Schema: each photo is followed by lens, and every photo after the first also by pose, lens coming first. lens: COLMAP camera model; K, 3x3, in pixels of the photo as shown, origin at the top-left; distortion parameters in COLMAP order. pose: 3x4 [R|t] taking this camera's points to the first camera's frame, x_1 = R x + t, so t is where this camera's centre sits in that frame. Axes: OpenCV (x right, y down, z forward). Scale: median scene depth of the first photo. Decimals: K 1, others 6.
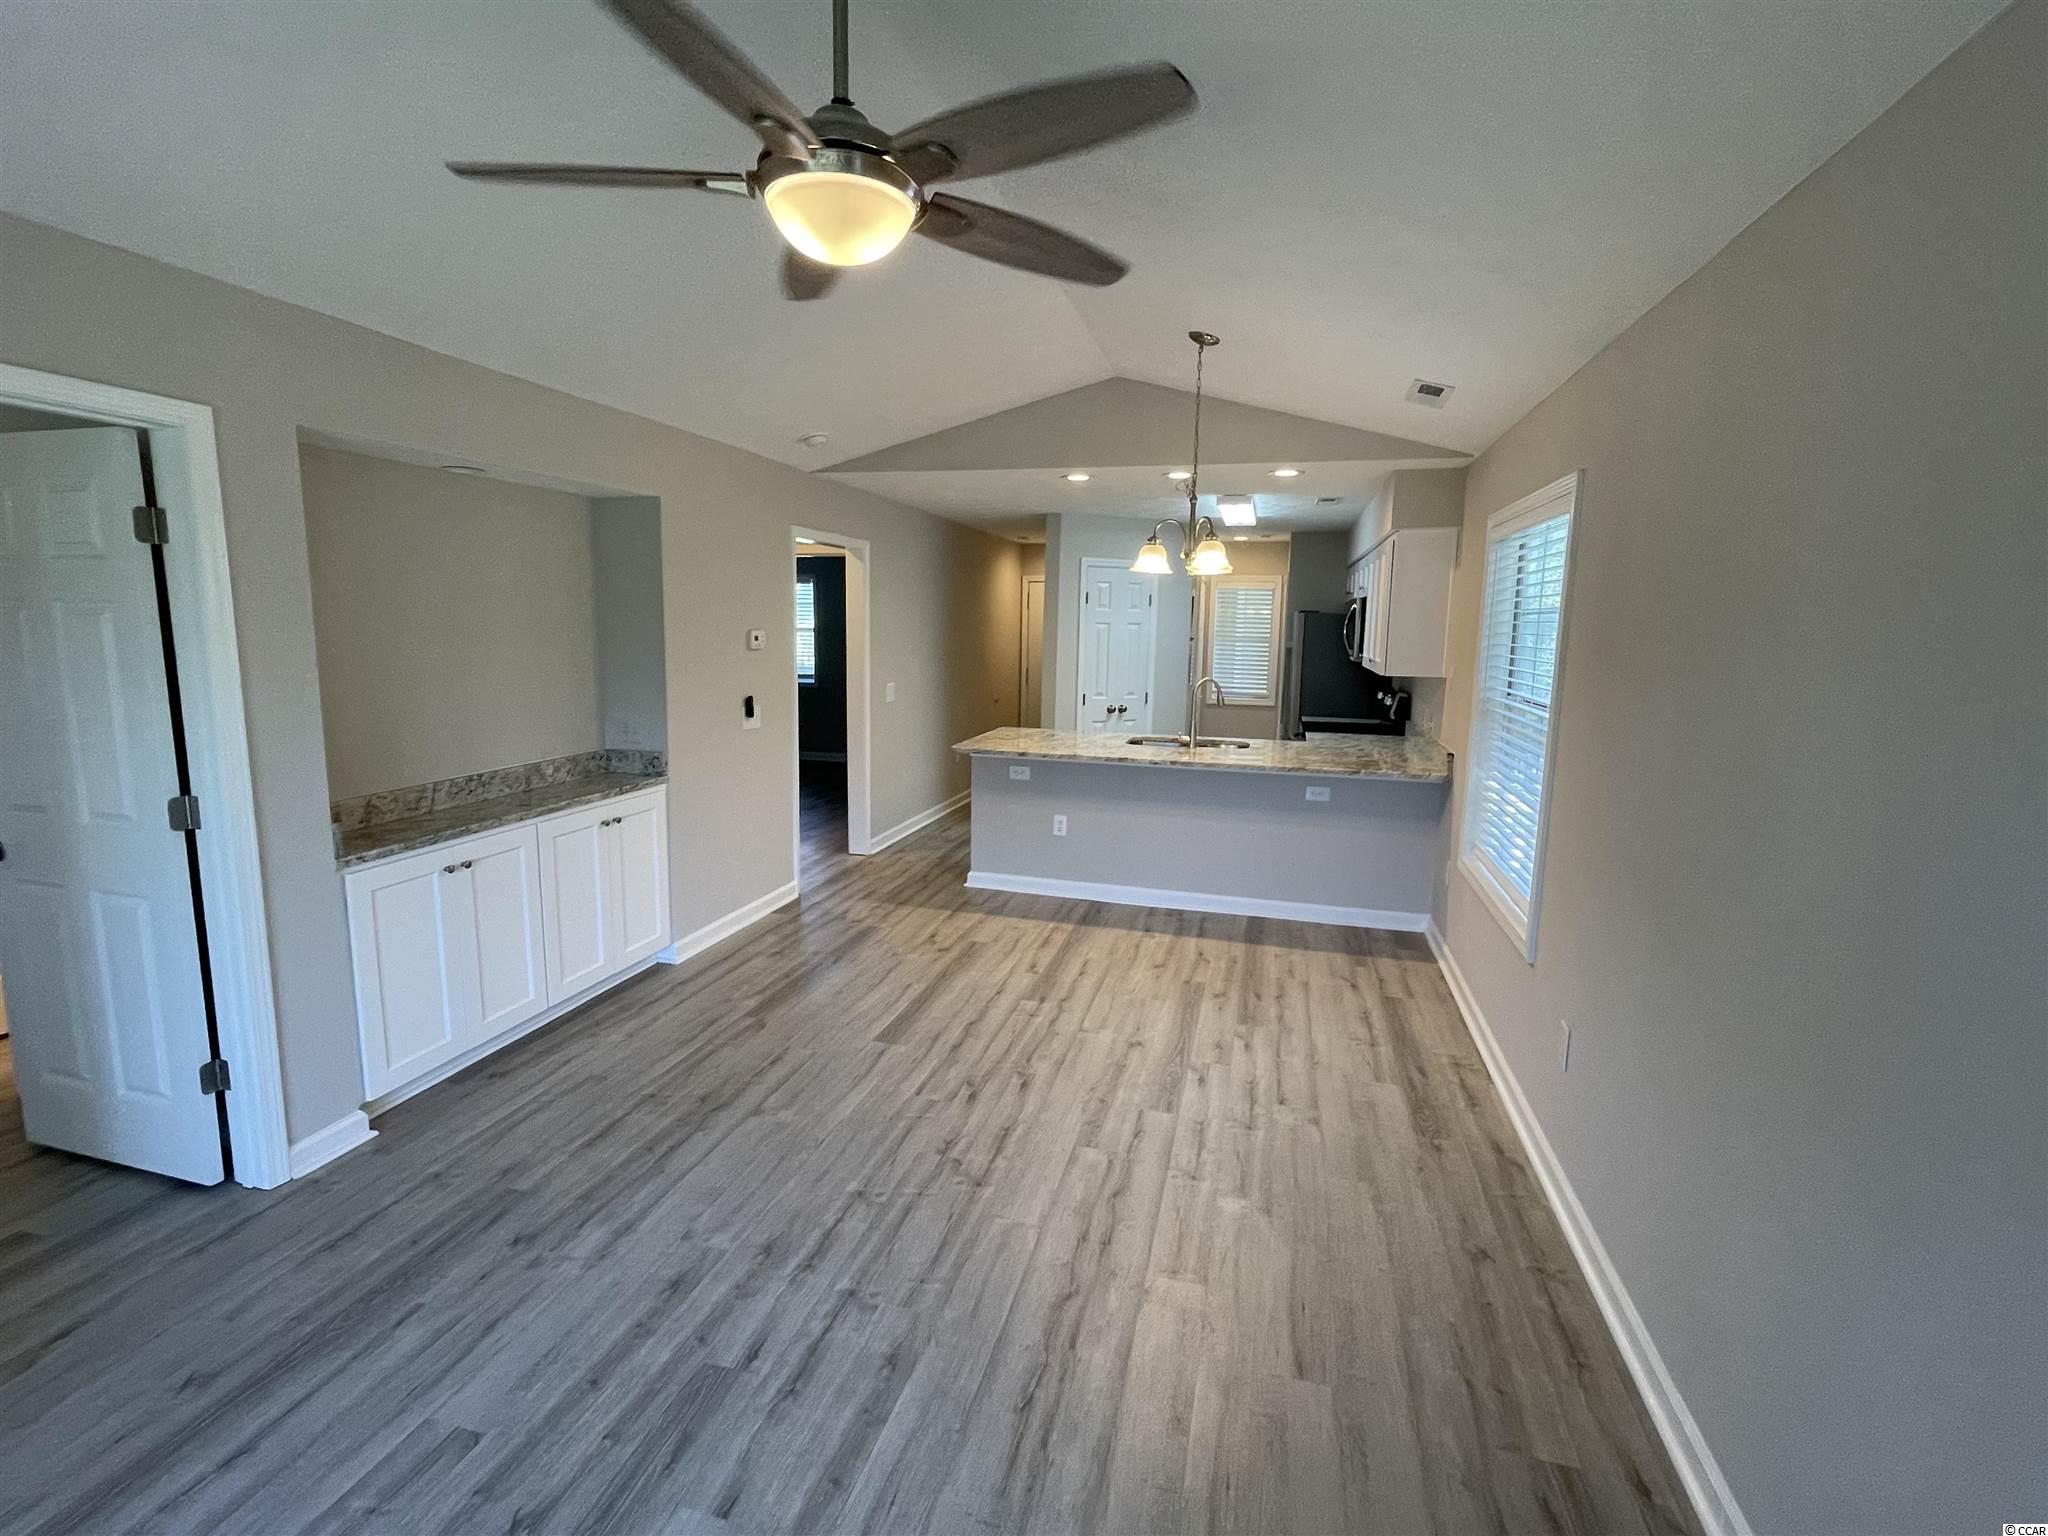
lens RADIAL K [[935.9, 0, 1019.6], [0, 935.9, 759.3], [0, 0, 1]] dist [-0.001629, -0.000928]
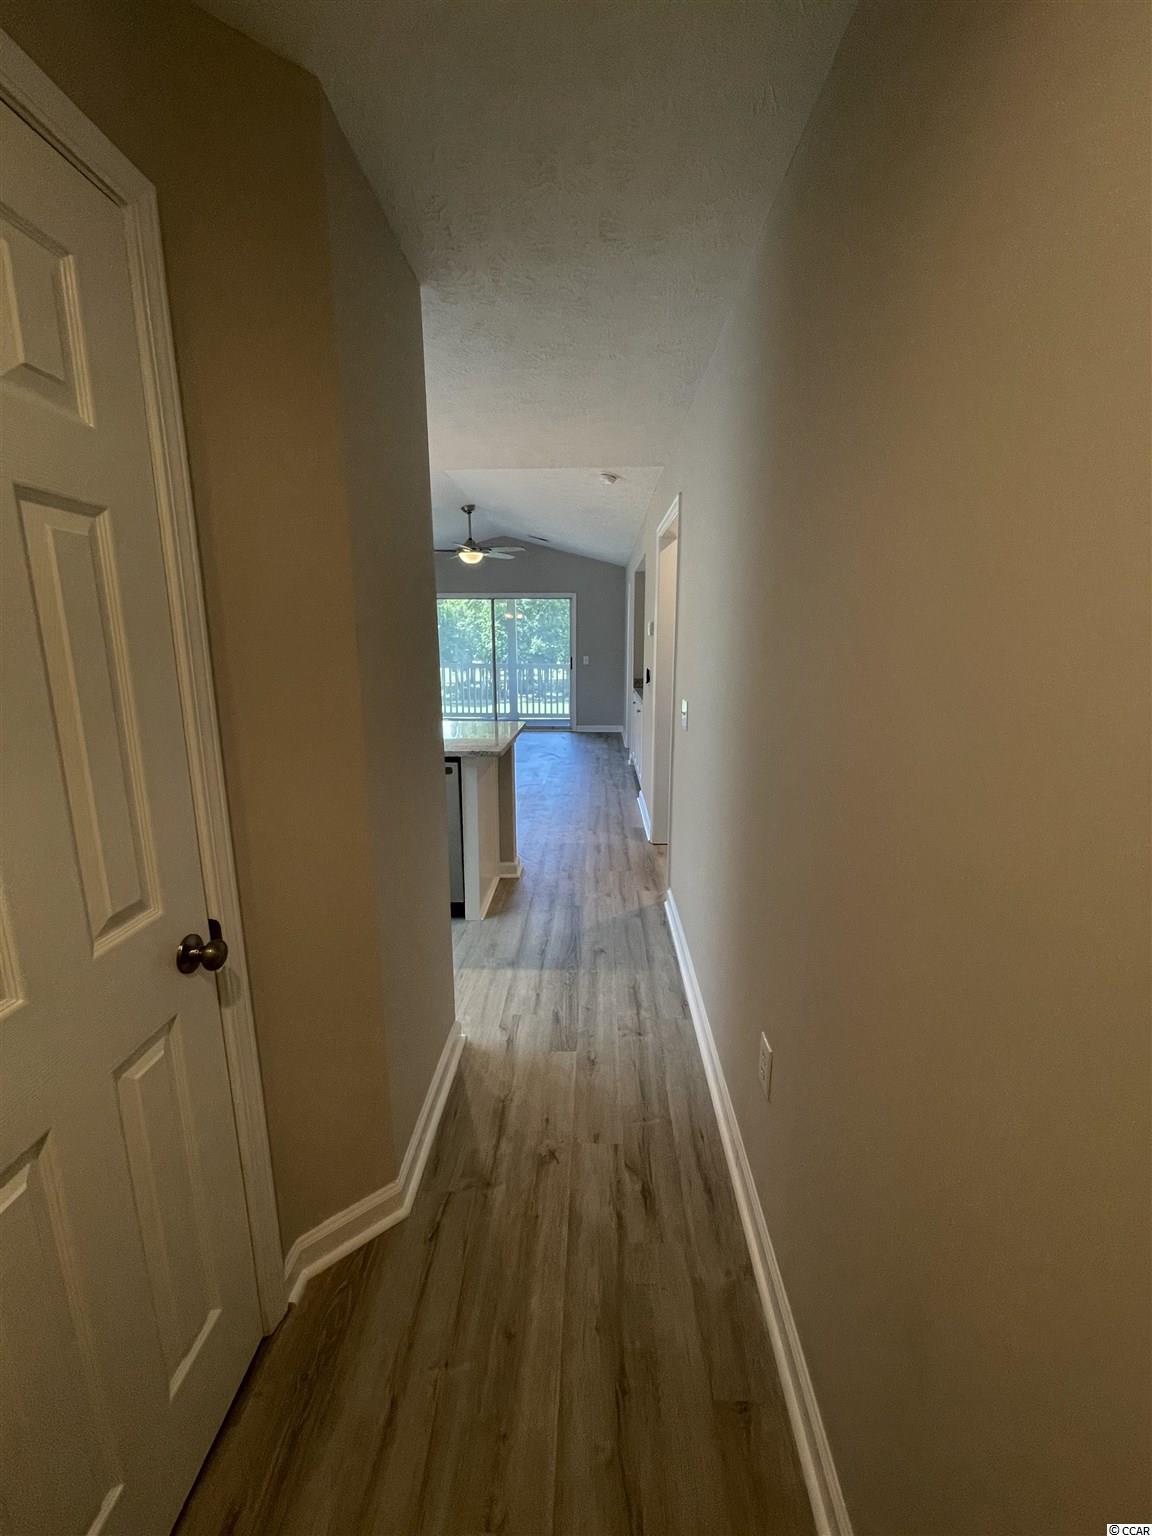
lens RADIAL K [[618.6, 0, 581.0], [0, 618.6, 770.1], [0, 0, 1]] dist [-0.014055, 0.000055]
pose [[-0.970212, 0.035435, -0.239651, 0.050974], [-0.050852, 0.937416, 0.344479, -0.269539], [0.236859, 0.346404, -0.907690, 2.093386]]
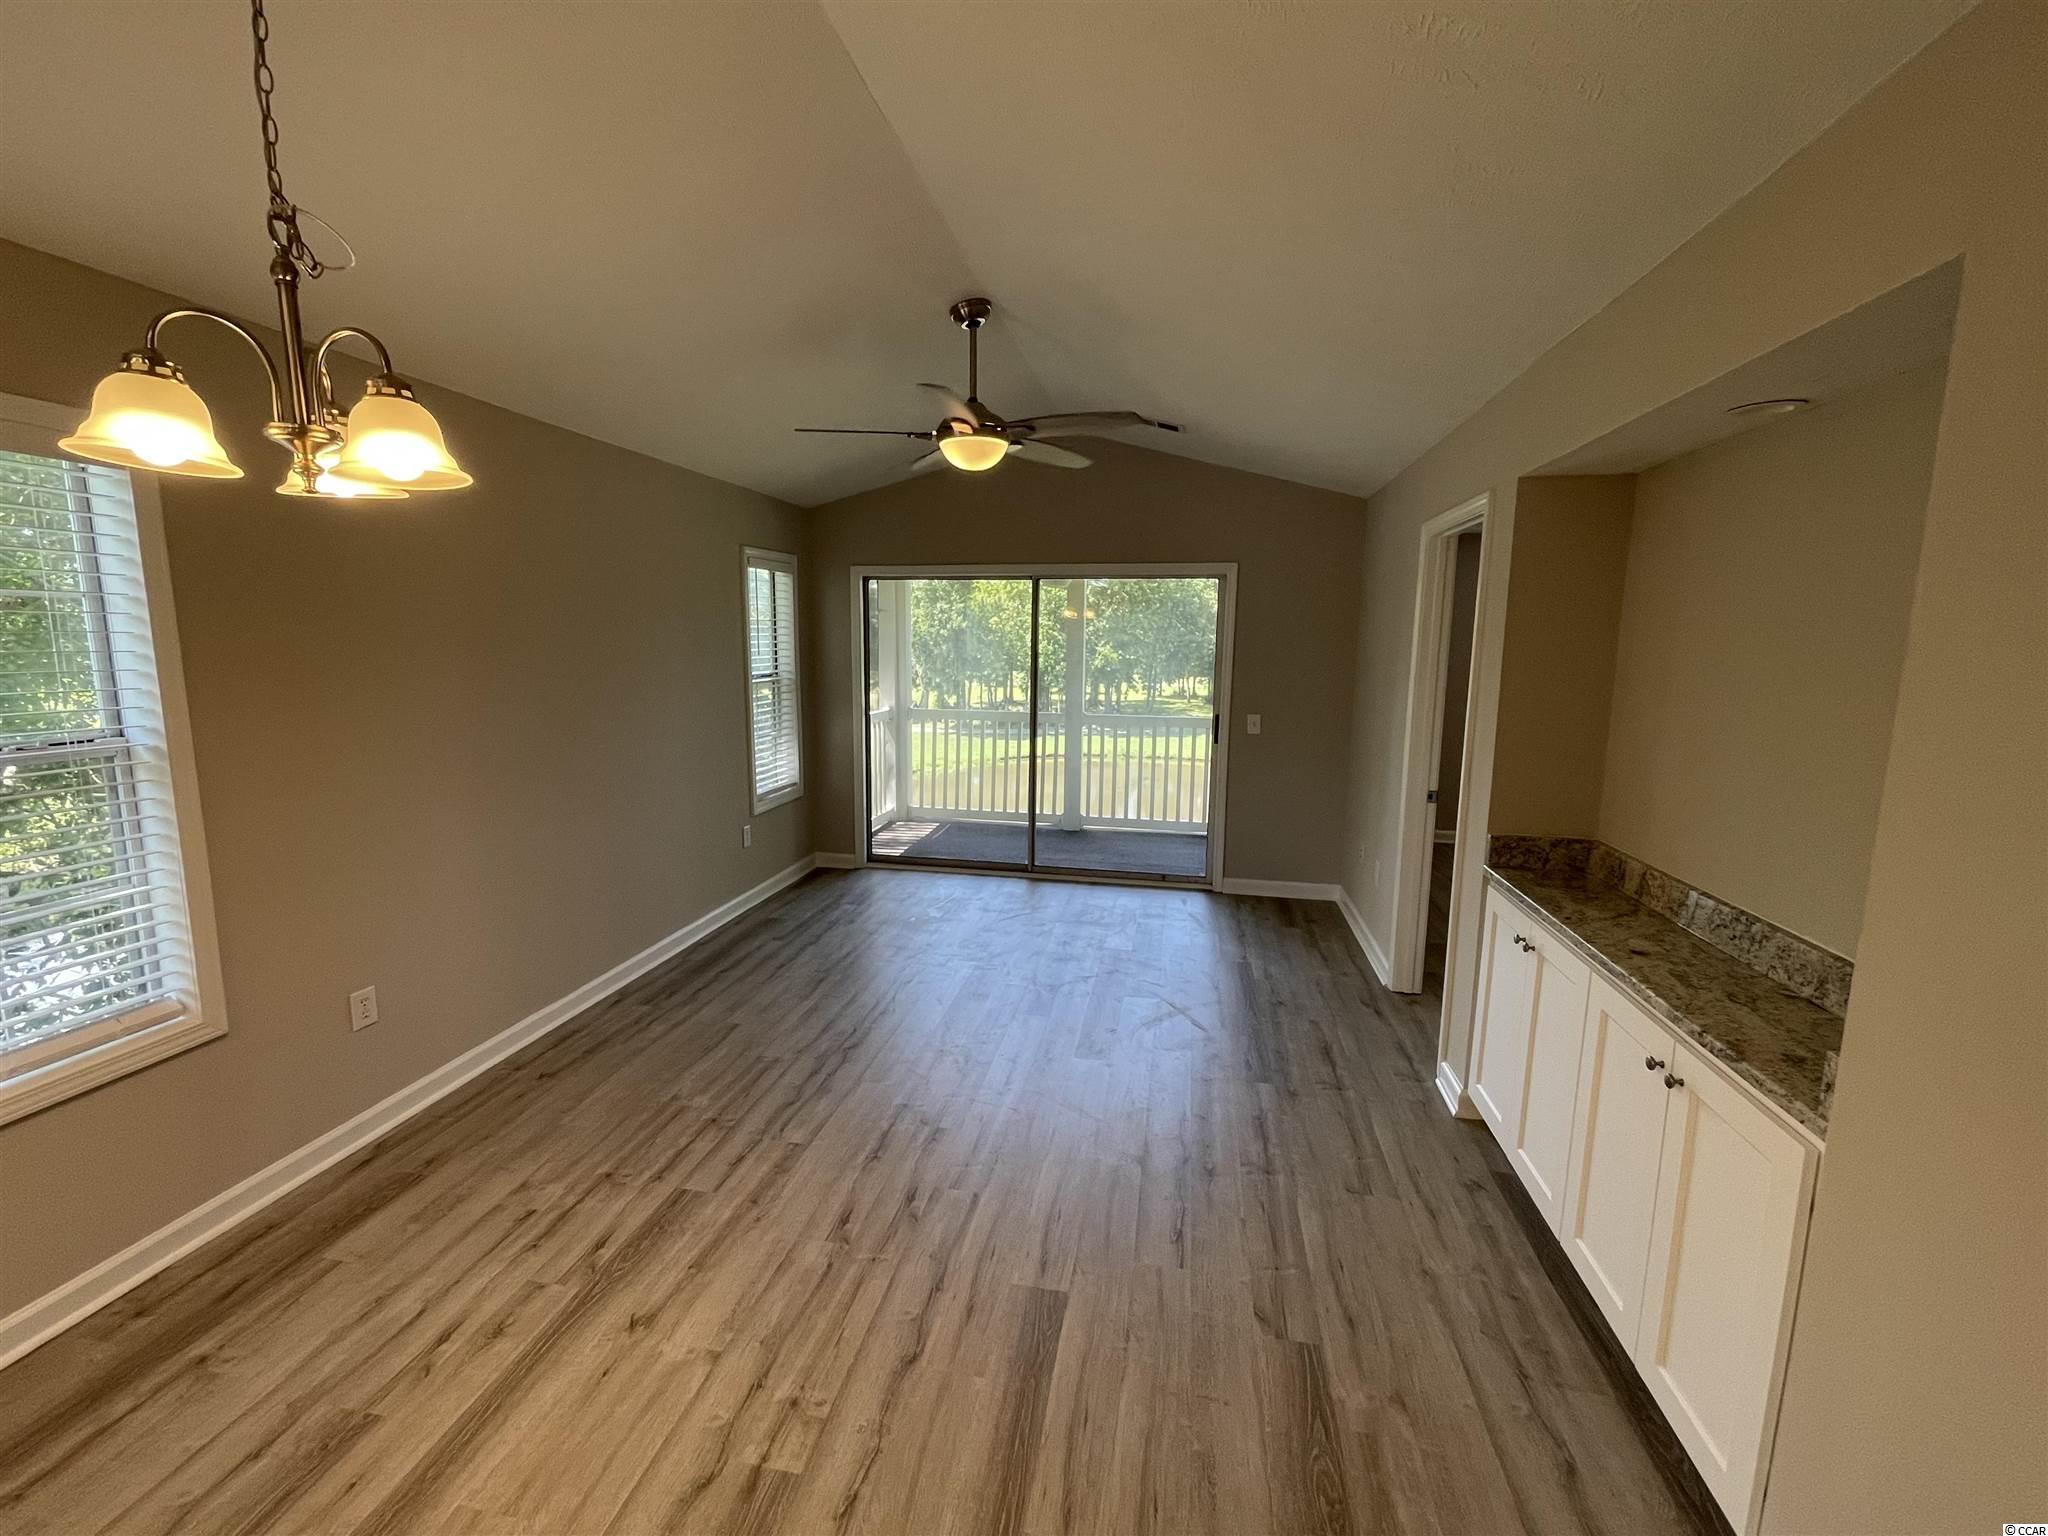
lens RADIAL K [[861.6, 0, 1026.2], [0, 861.6, 766.5], [0, 0, 1]] dist [0.000927, -0.000245]
pose [[-0.995897, -0.015474, -0.089165, -0.057923], [-0.040827, 0.956136, 0.290062, -0.177588], [0.080766, 0.292513, -0.952845, 1.197394]]
